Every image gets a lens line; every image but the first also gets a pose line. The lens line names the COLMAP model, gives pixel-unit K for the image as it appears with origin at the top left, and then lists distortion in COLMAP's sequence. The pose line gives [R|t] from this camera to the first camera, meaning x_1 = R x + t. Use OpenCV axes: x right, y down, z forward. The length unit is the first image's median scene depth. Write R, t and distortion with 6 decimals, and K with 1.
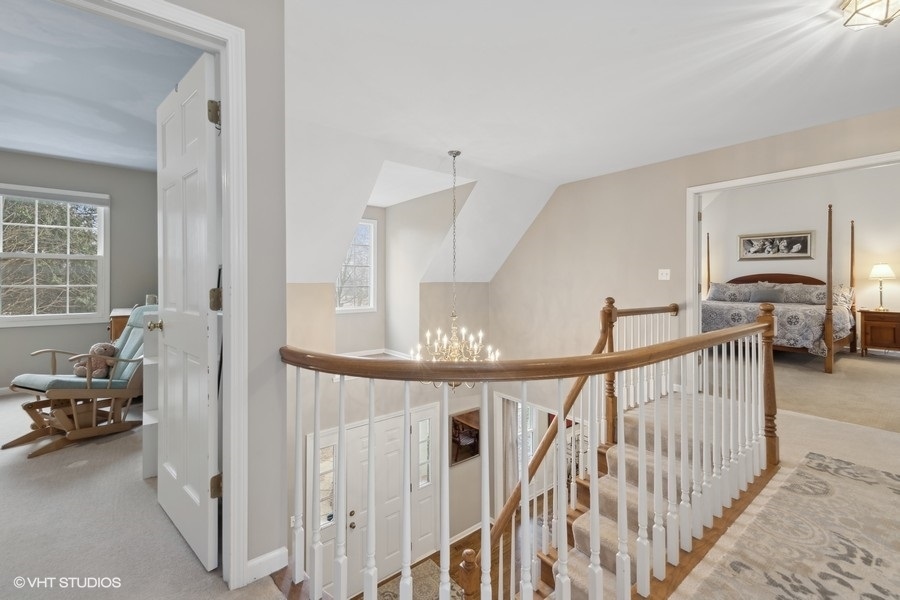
lens RADIAL K [[387.5, 0, 451.5], [0, 387.5, 281.3], [0, 0, 1]] dist [0.002860, -0.000480]
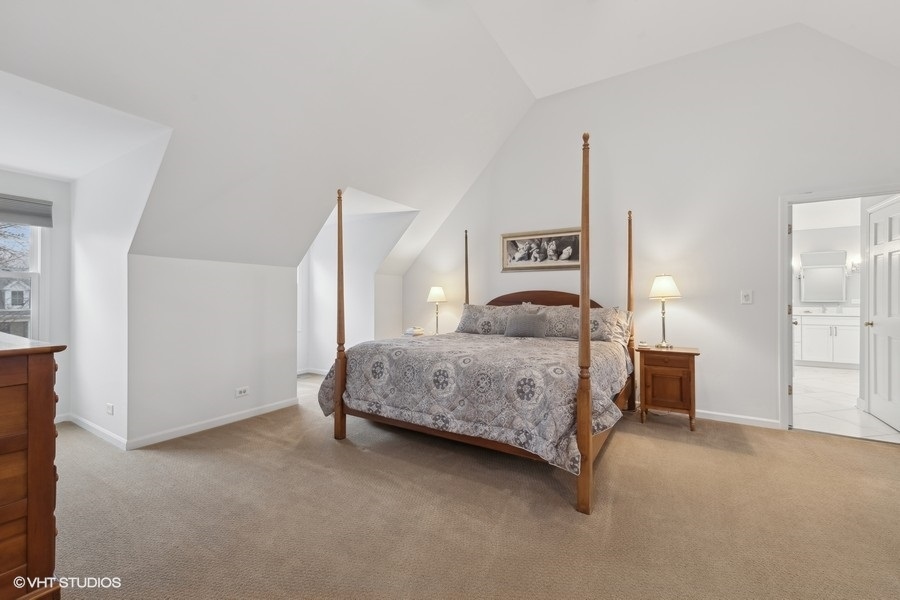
lens RADIAL K [[387.5, 0, 448.4], [0, 387.5, 299.2], [0, 0, 1]] dist [0.002860, -0.000480]
pose [[0.939362, 0.000119, 0.342927, 0.512256], [0.001536, 0.999988, -0.004556, -0.002795], [-0.342924, 0.004807, 0.939351, 0.483193]]
